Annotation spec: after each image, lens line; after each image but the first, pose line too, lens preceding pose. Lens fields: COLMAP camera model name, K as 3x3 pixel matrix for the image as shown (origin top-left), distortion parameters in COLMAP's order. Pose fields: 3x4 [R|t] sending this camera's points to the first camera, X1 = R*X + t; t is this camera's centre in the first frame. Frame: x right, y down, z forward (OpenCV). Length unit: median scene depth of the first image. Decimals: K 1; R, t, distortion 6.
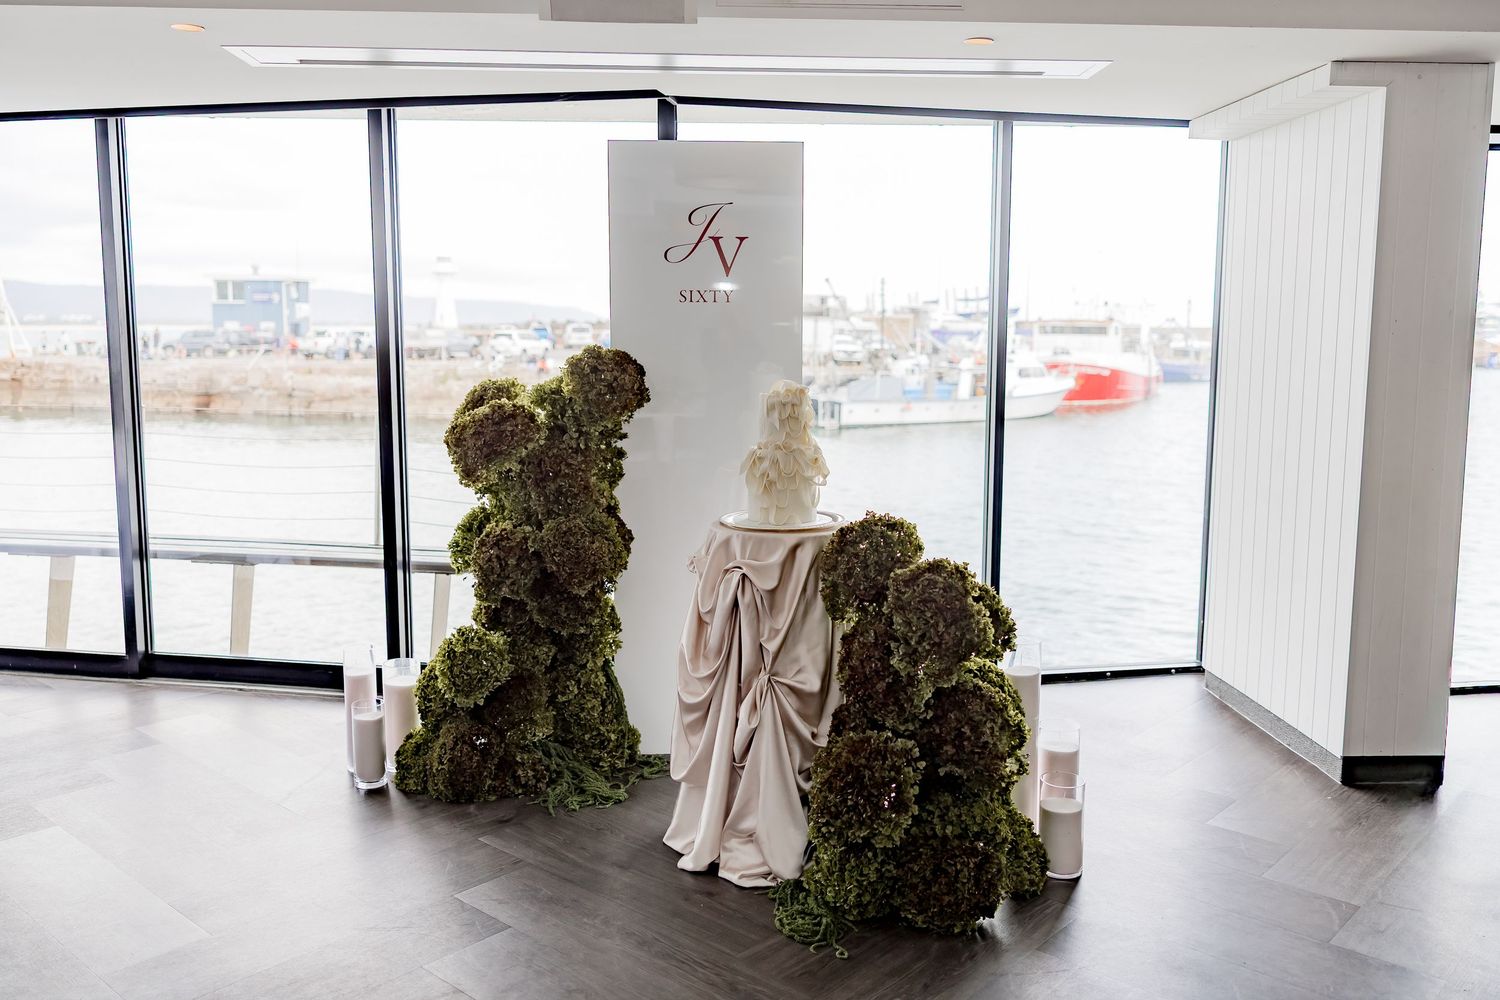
lens RADIAL K [[1234.1, 0, 780.8], [0, 1234.1, 476.2], [0, 0, 1]] dist [-0.000549, 0.010299]
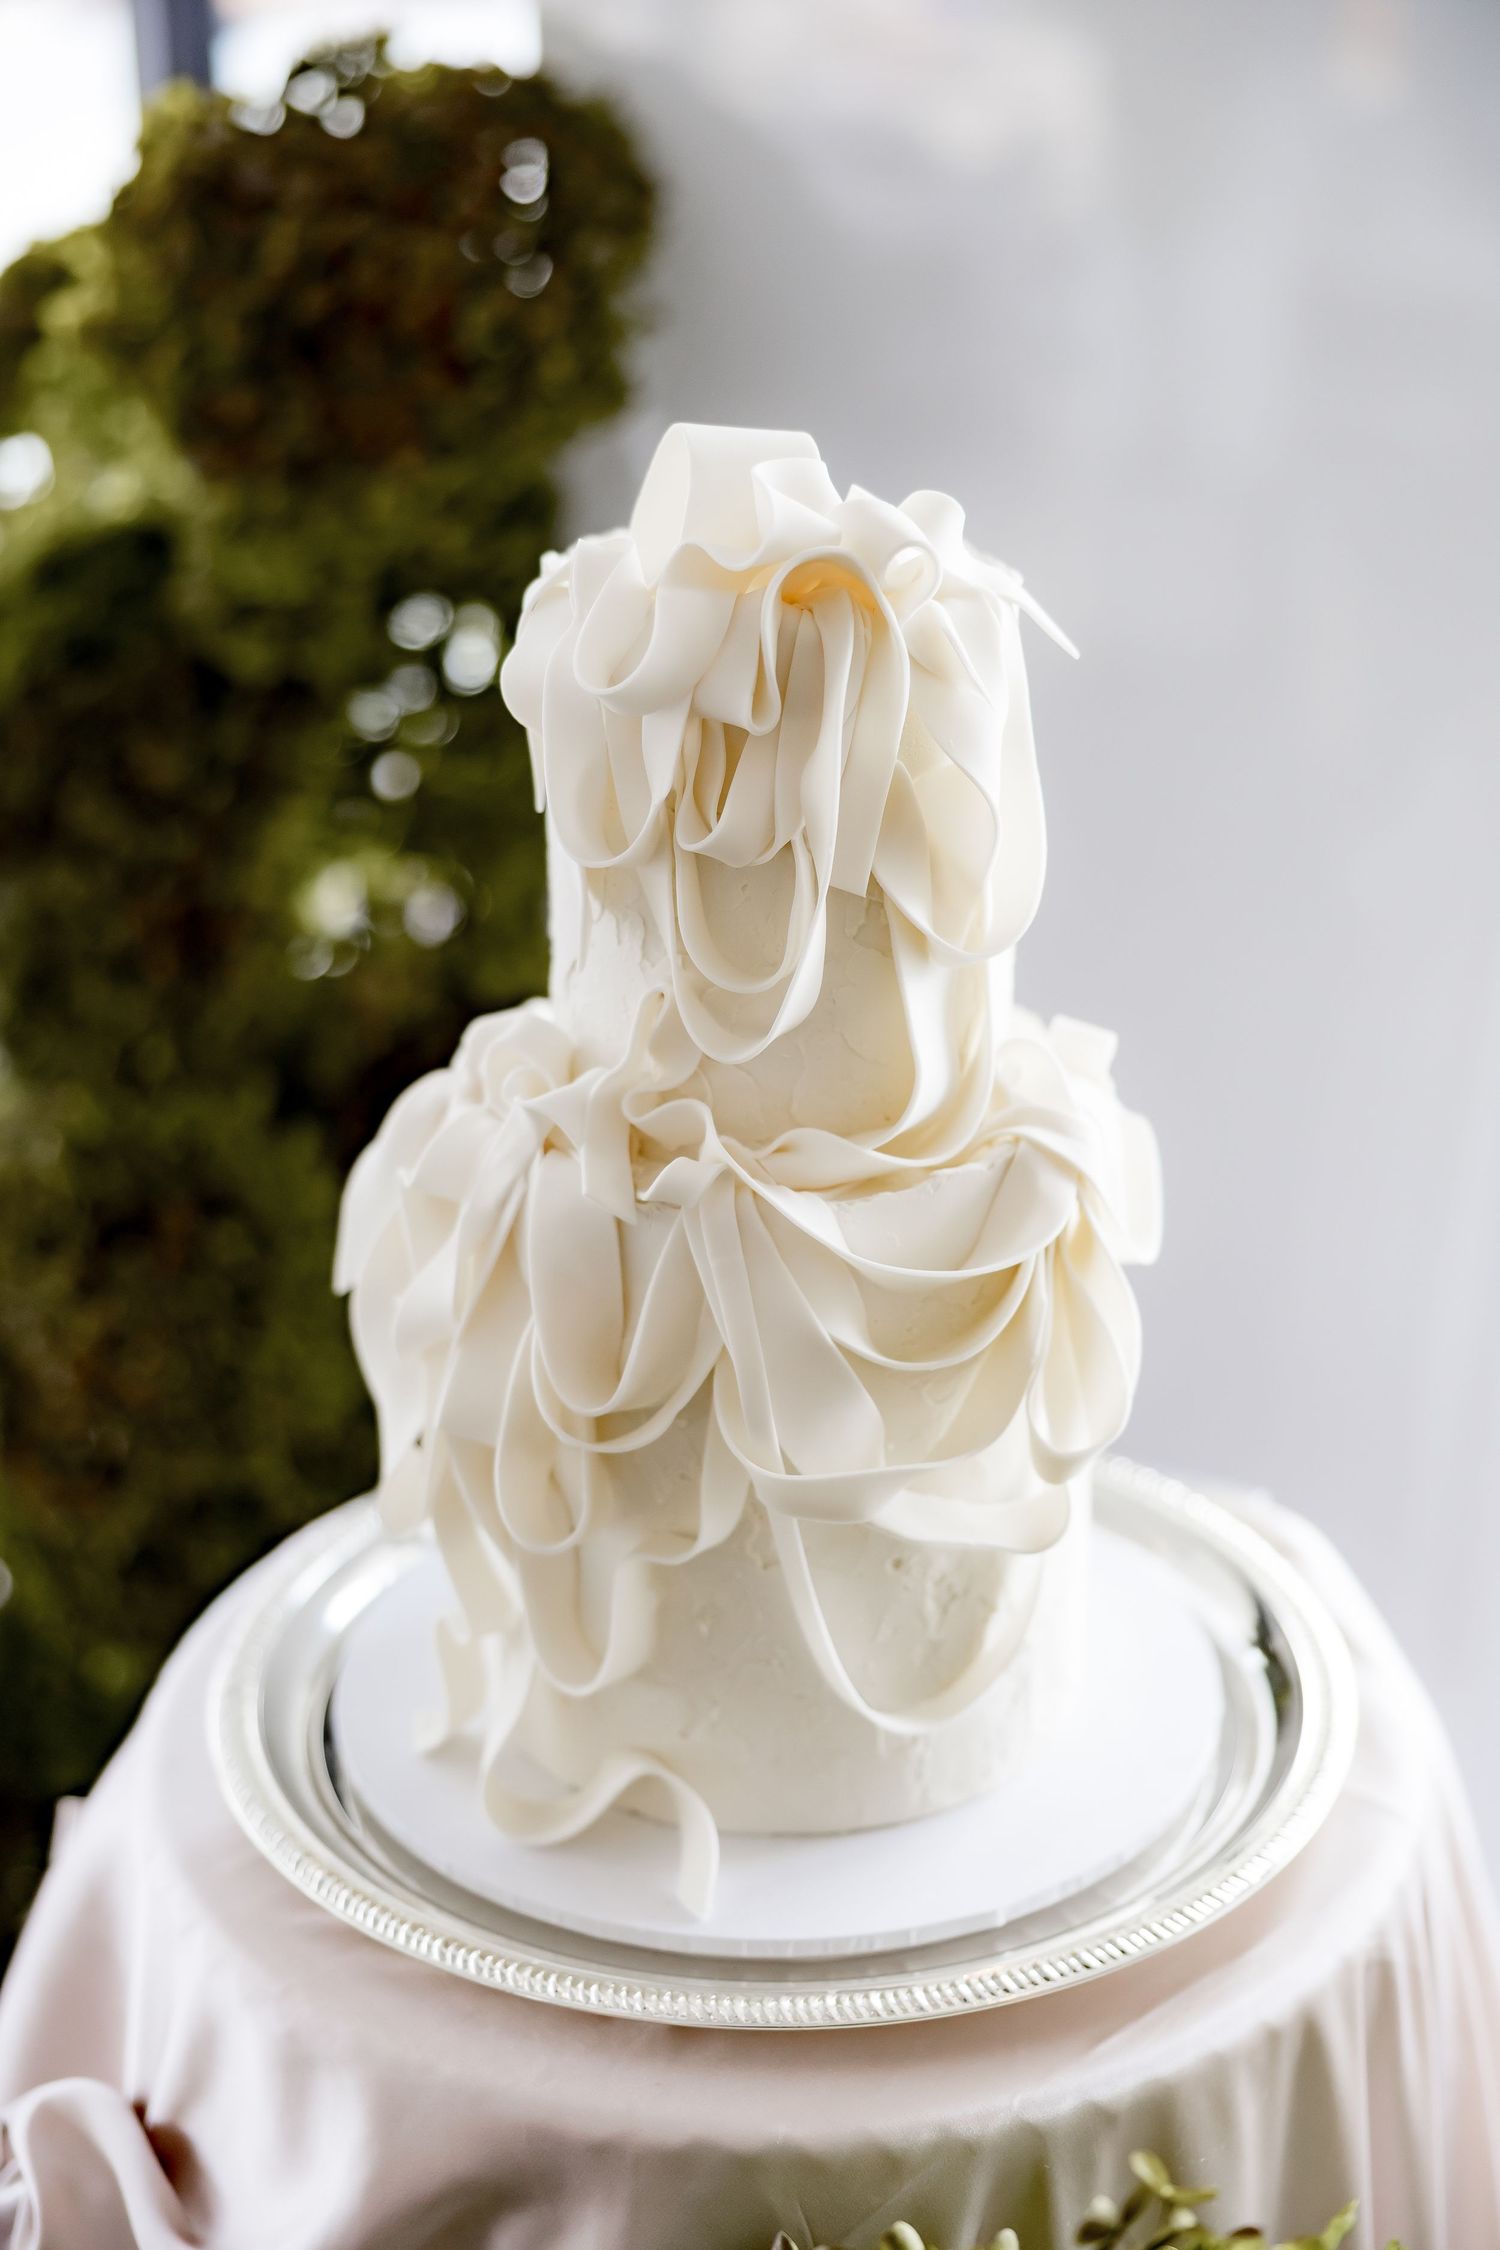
lens RADIAL K [[2955.1, 0, 743.6], [0, 2955.1, 1123.2], [0, 0, 1]] dist [0.015465, 0.000000]
pose [[0.844976, 0.187334, -0.500920, 0.107819], [-0.055825, 0.962422, 0.265758, -0.073173], [0.531882, -0.196595, 0.823682, 0.671476]]
